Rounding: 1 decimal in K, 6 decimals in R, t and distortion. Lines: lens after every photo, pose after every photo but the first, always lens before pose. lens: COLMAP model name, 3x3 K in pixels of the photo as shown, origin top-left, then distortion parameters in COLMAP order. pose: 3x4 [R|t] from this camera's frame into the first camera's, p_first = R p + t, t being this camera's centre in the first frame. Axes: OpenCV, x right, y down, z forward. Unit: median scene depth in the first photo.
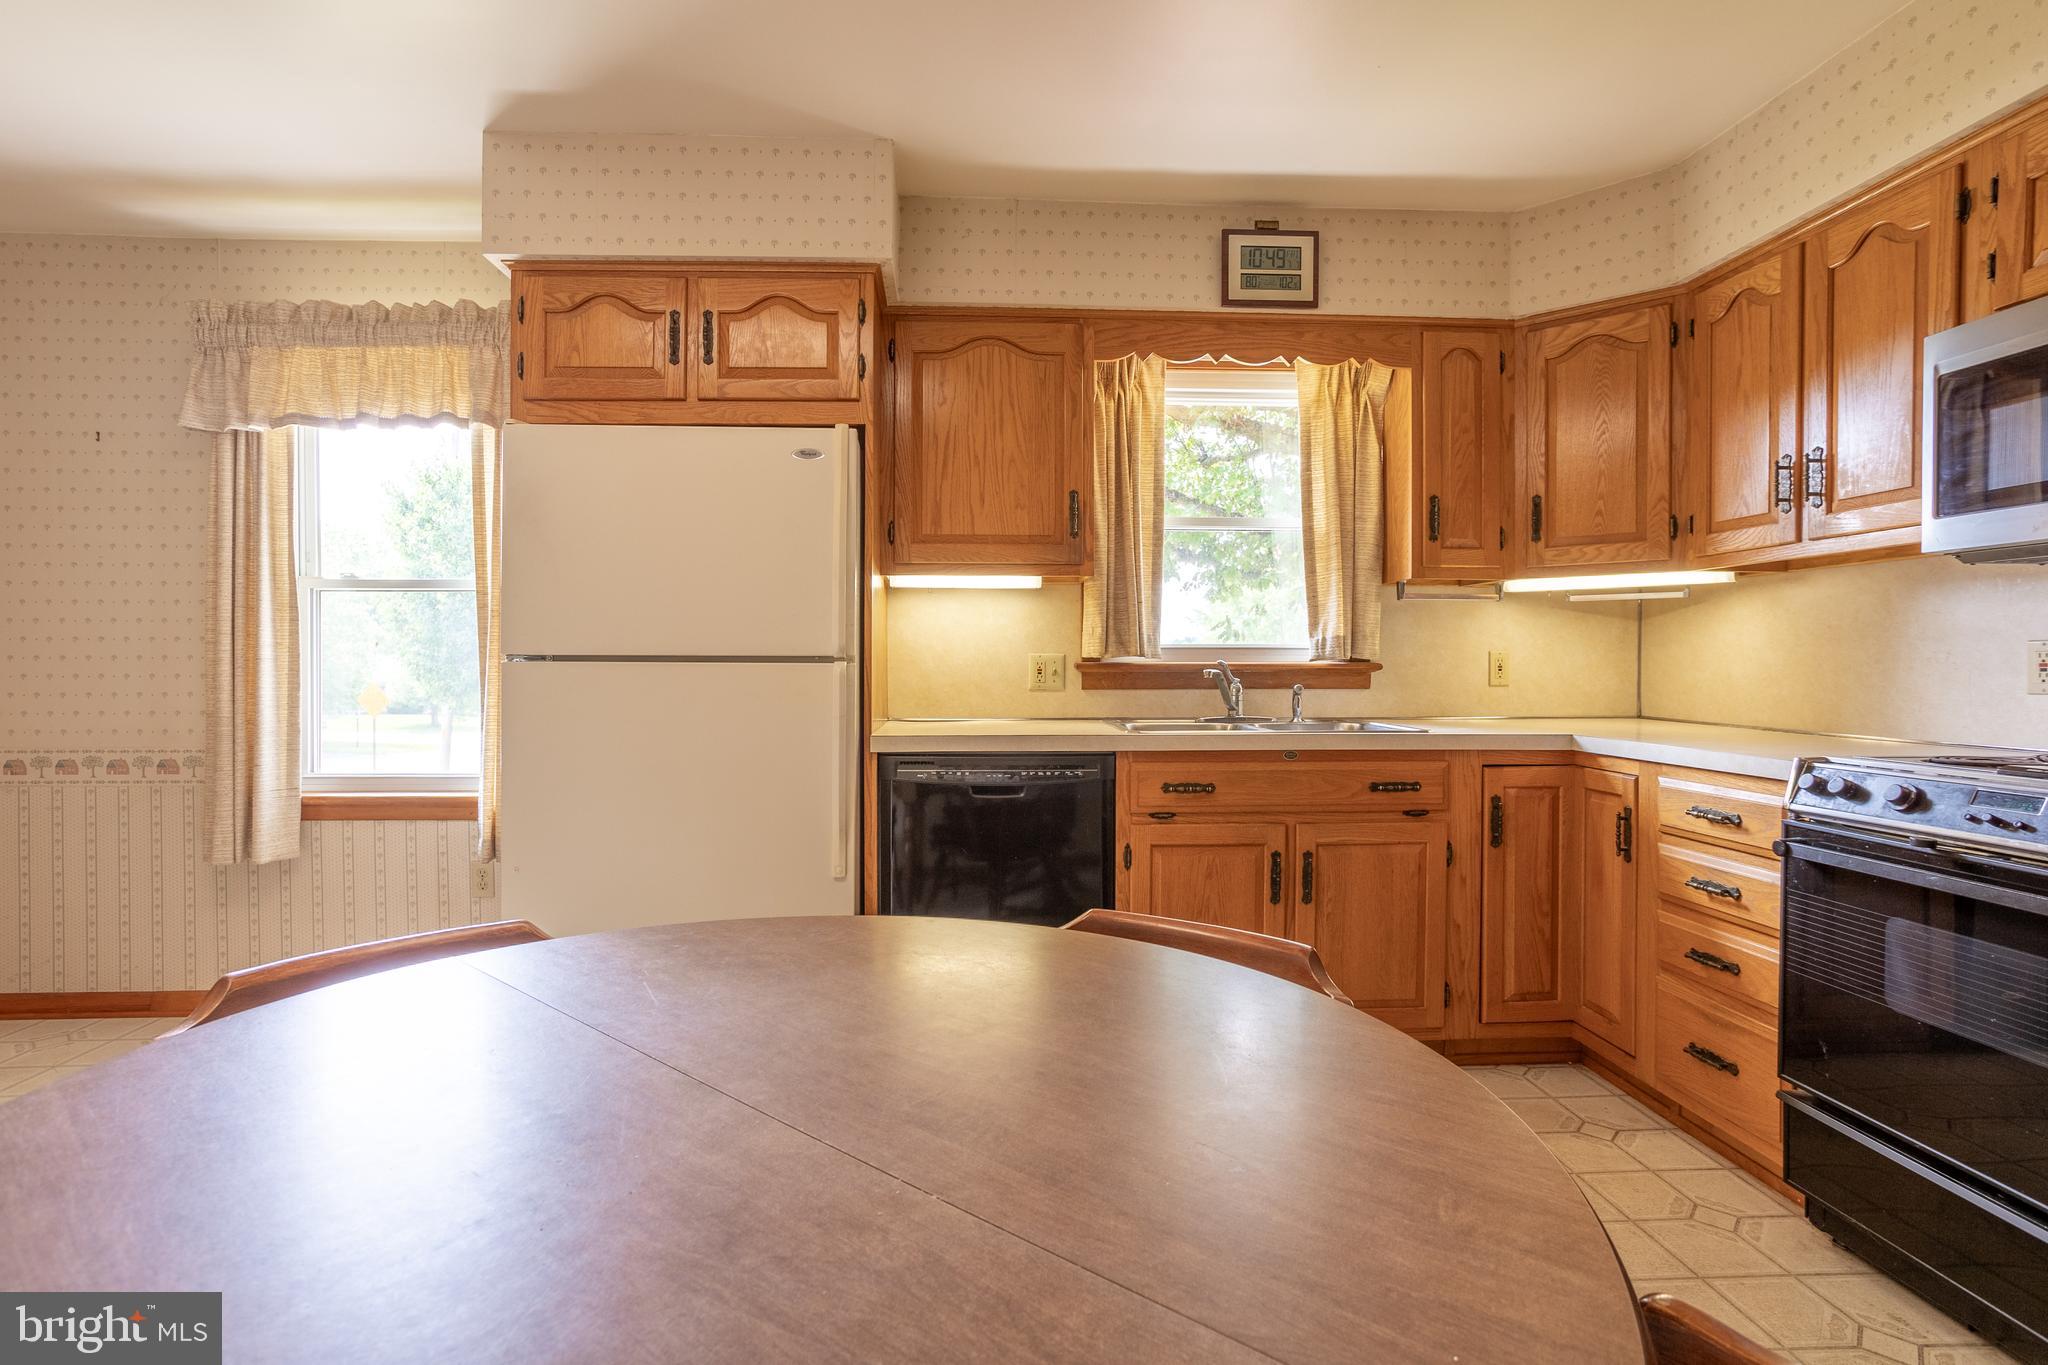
lens RADIAL K [[989.5, 0, 1029.6], [0, 989.5, 671.7], [0, 0, 1]] dist [-0.056408, 0.040579]
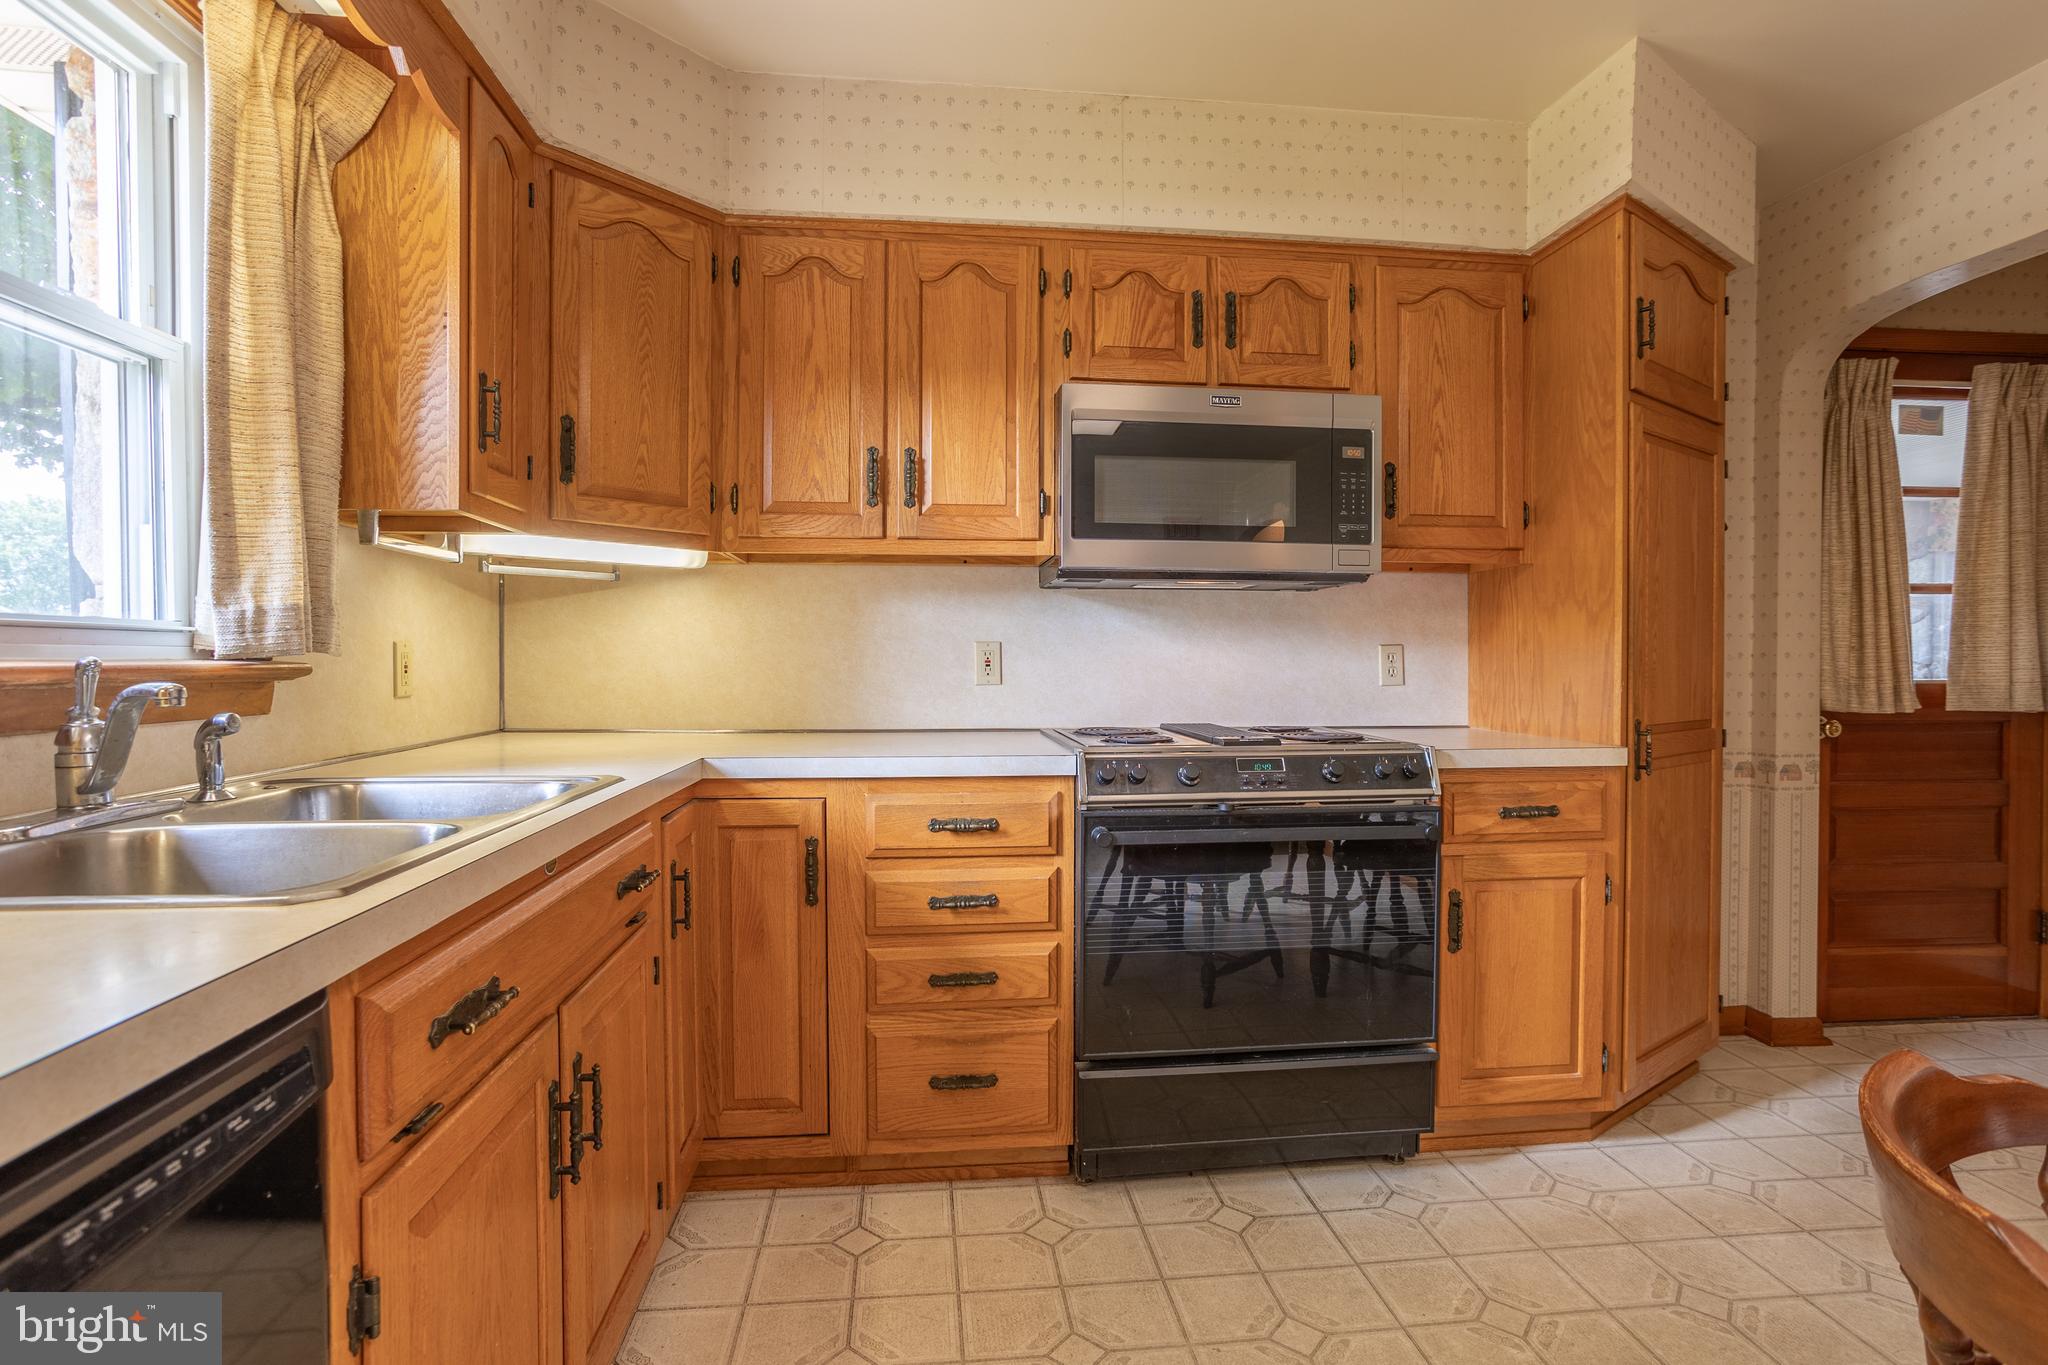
lens RADIAL K [[989.5, 0, 1029.6], [0, 989.5, 671.7], [0, 0, 1]] dist [-0.056408, 0.040579]
pose [[-0.027708, -0.016234, 0.999484, -0.211947], [0.007460, 0.999837, 0.016447, -0.012296], [-0.999588, 0.007912, -0.027582, 0.838591]]
